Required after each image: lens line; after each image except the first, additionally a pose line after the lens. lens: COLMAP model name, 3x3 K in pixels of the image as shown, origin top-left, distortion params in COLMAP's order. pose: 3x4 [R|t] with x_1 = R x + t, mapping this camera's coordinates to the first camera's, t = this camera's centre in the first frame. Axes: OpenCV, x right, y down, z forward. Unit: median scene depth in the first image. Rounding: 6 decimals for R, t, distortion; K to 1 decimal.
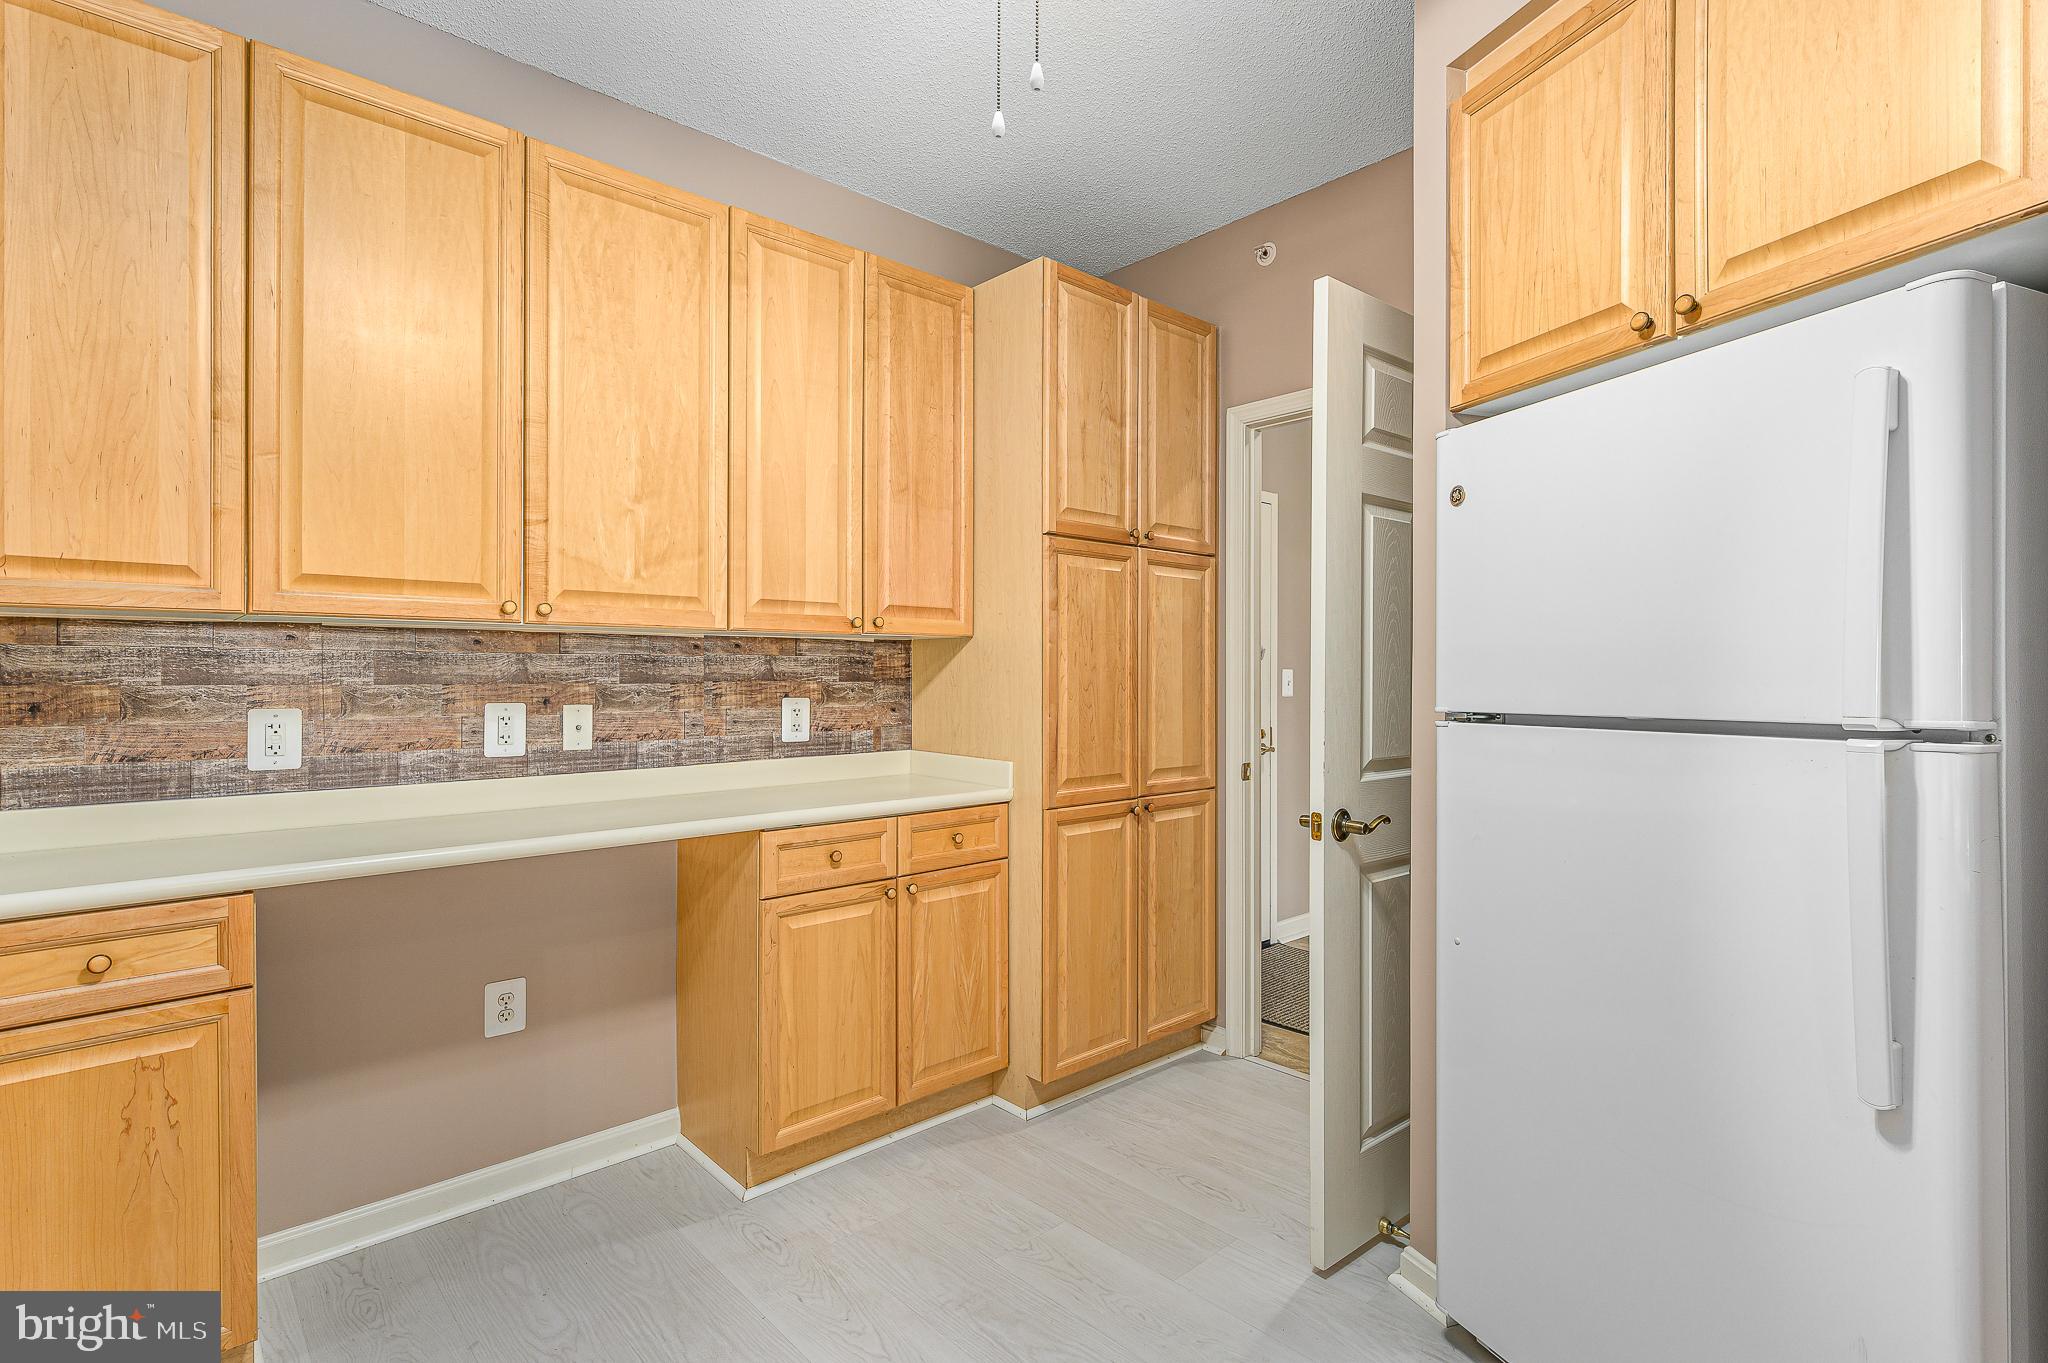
lens RADIAL K [[981.0, 0, 1026.0], [0, 981.0, 668.8], [0, 0, 1]] dist [0.000412, -0.000651]
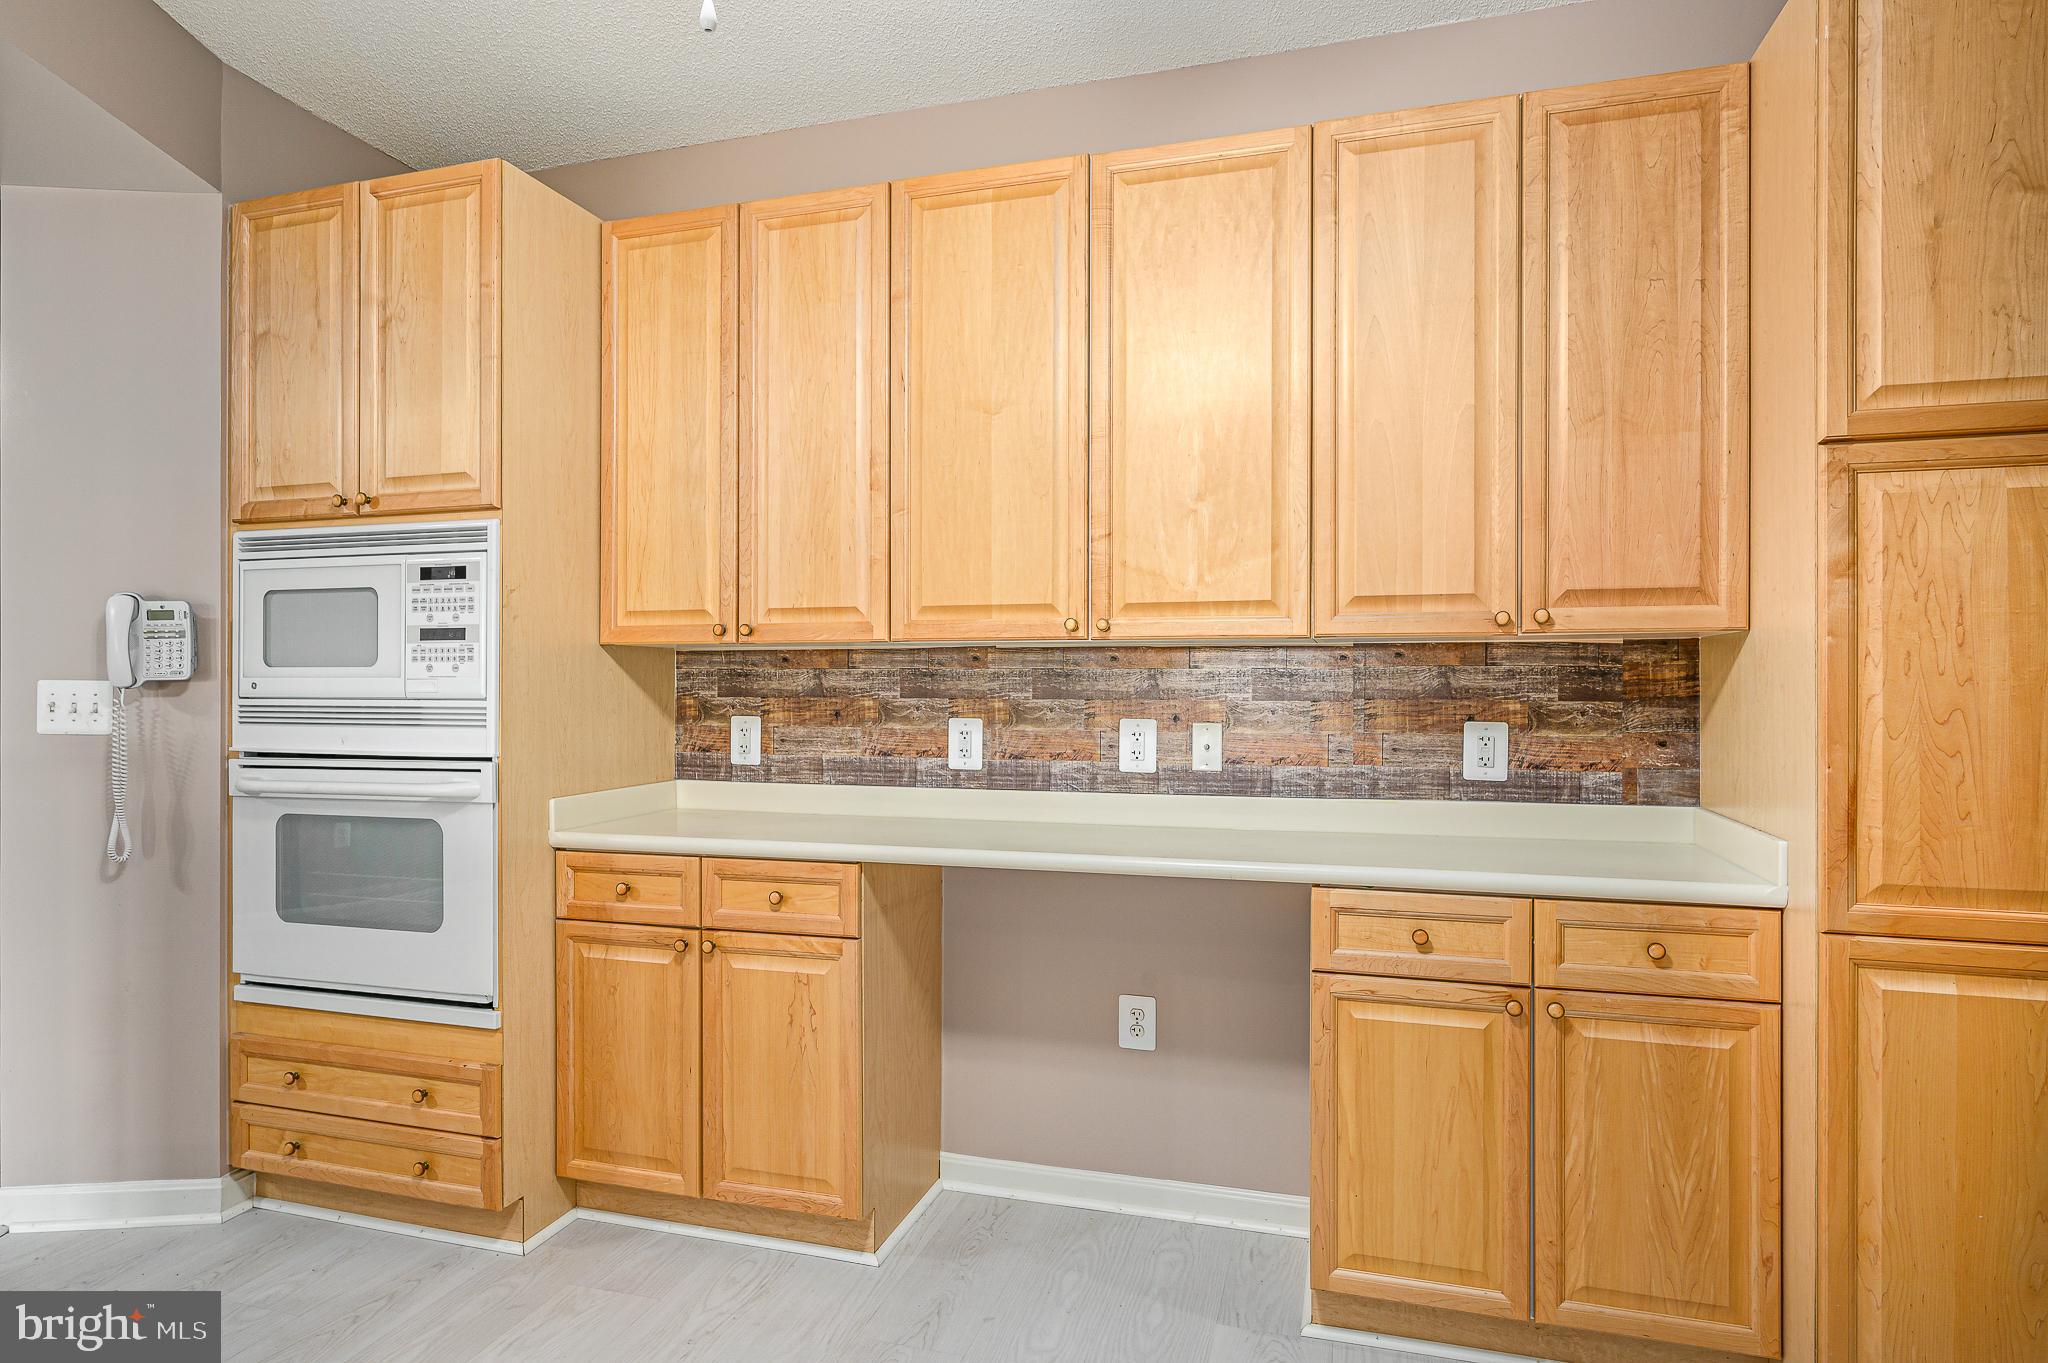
lens RADIAL K [[1086.7, 0, 1024.0], [0, 1086.7, 681.5], [0, 0, 1]] dist [-0.004410, -0.000431]
pose [[0.514577, -0.005921, -0.857423, 0.352793], [0.002869, 0.999982, -0.005184, 0.002126], [0.857439, 0.000207, 0.514585, 0.320183]]
